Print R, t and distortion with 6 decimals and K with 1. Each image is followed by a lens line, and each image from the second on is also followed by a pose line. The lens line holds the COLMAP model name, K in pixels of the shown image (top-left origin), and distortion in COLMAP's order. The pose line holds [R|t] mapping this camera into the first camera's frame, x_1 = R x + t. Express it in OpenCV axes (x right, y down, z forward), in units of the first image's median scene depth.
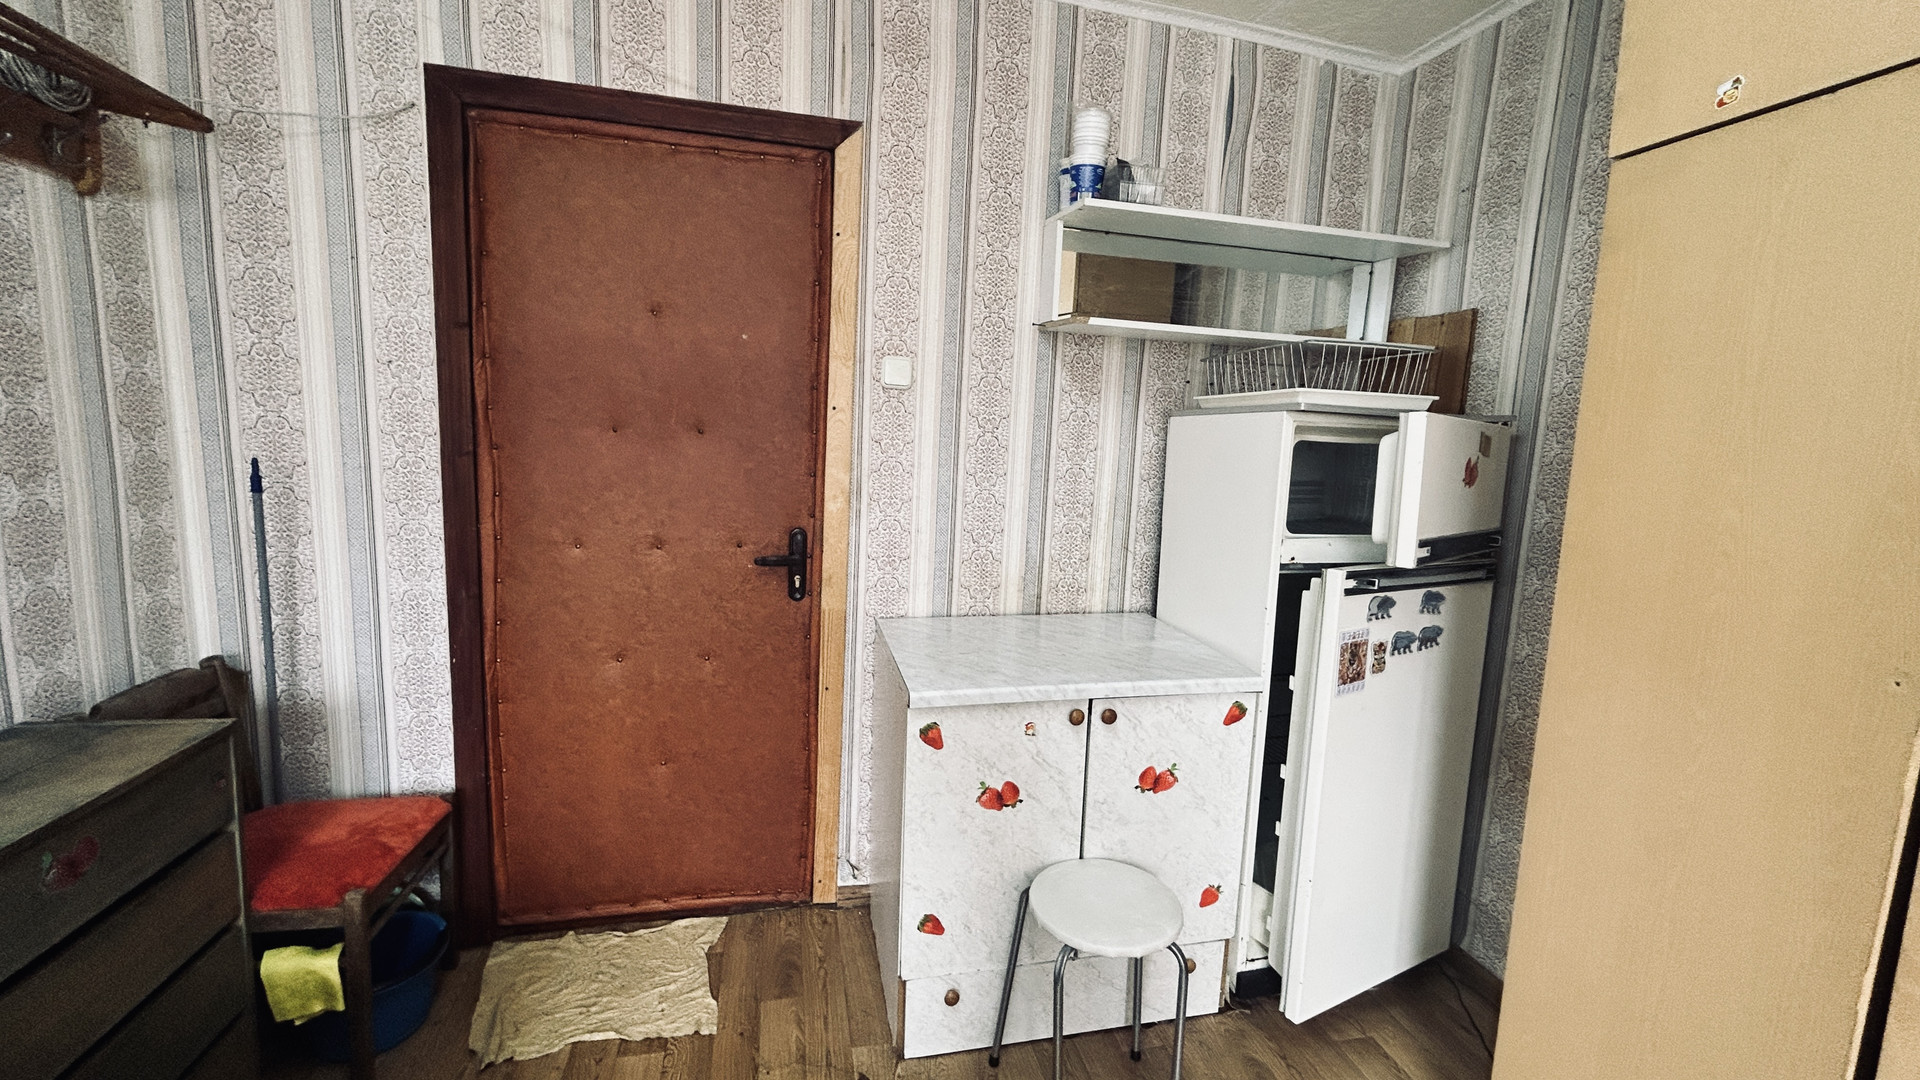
lens RADIAL K [[777.5, 0, 962.5], [0, 777.5, 541.8], [0, 0, 1]] dist [0.001352, -0.000026]
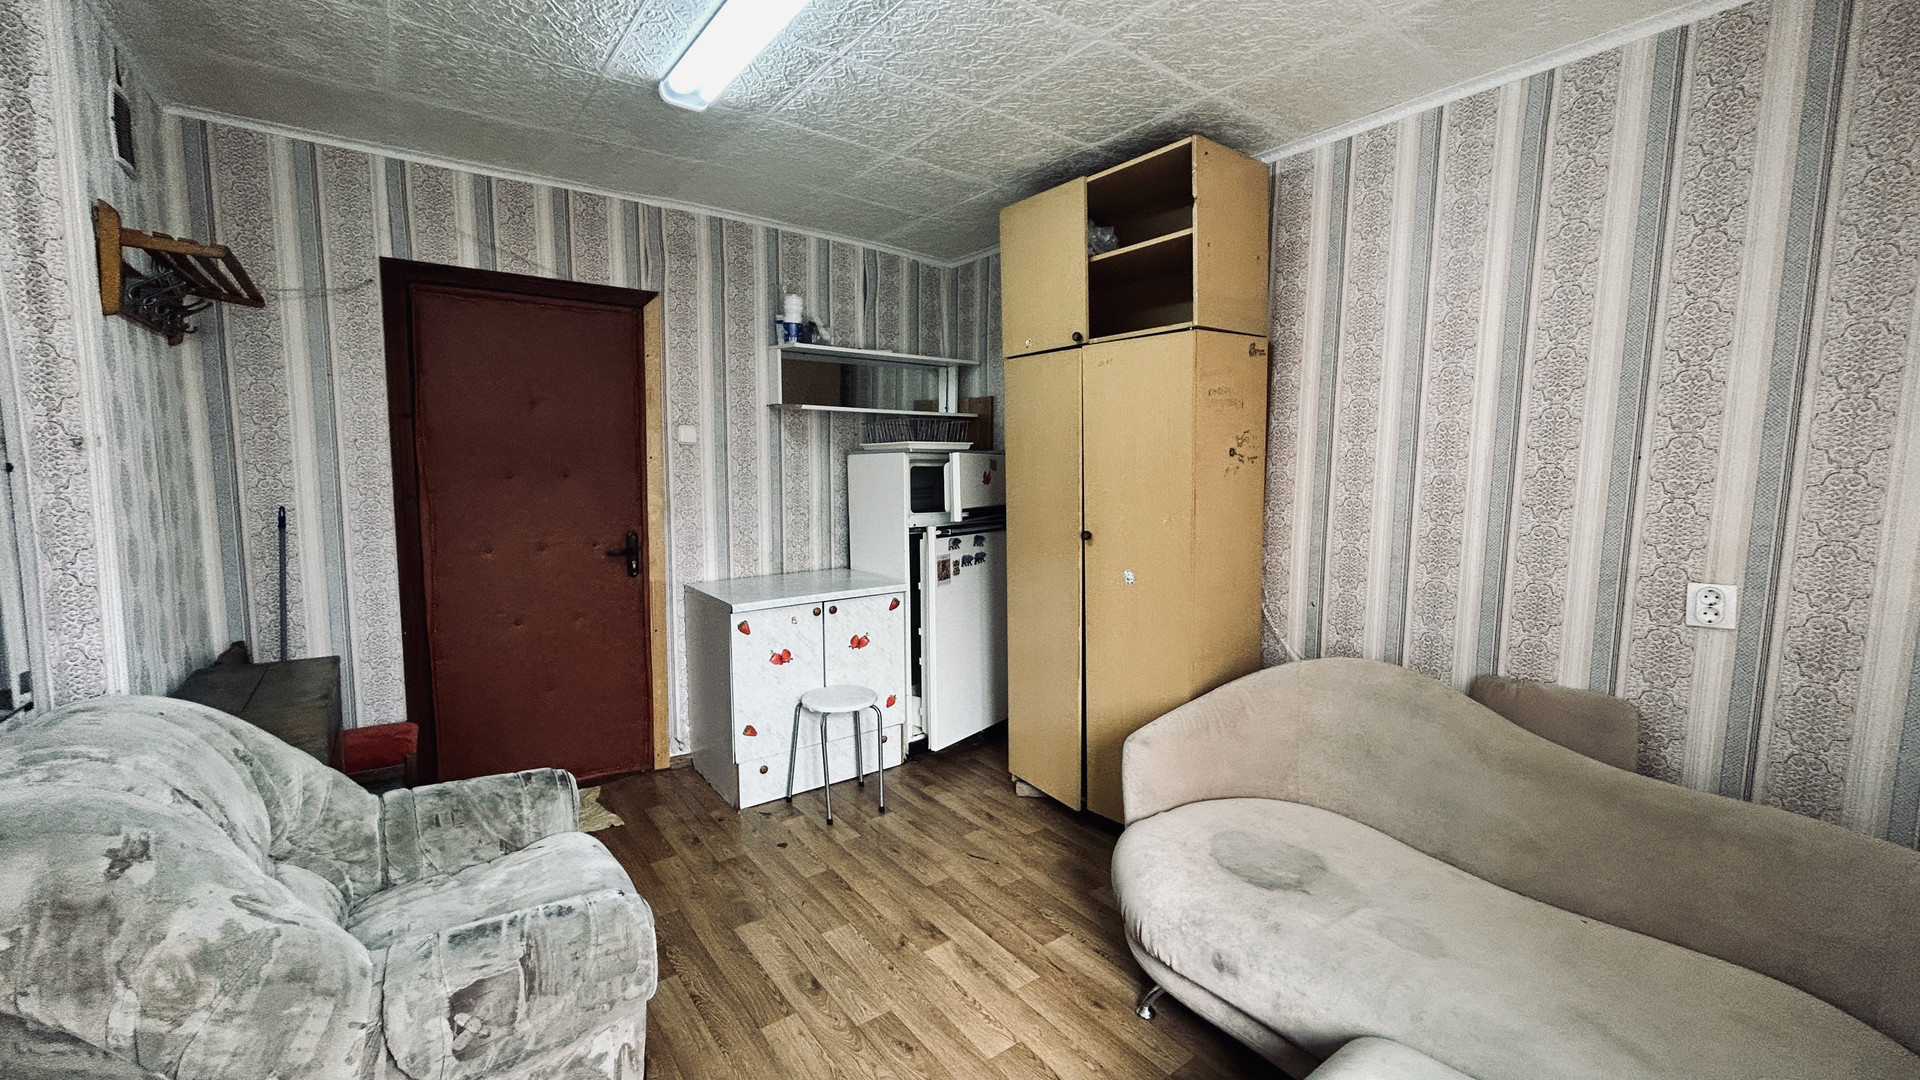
lens RADIAL K [[777.5, 0, 962.5], [0, 777.5, 541.8], [0, 0, 1]] dist [0.001352, -0.000026]
pose [[0.914825, -0.080216, 0.395804, -0.251045], [0.090814, 0.995835, -0.008077, 0.088683], [-0.393507, 0.043333, 0.918300, -0.856879]]
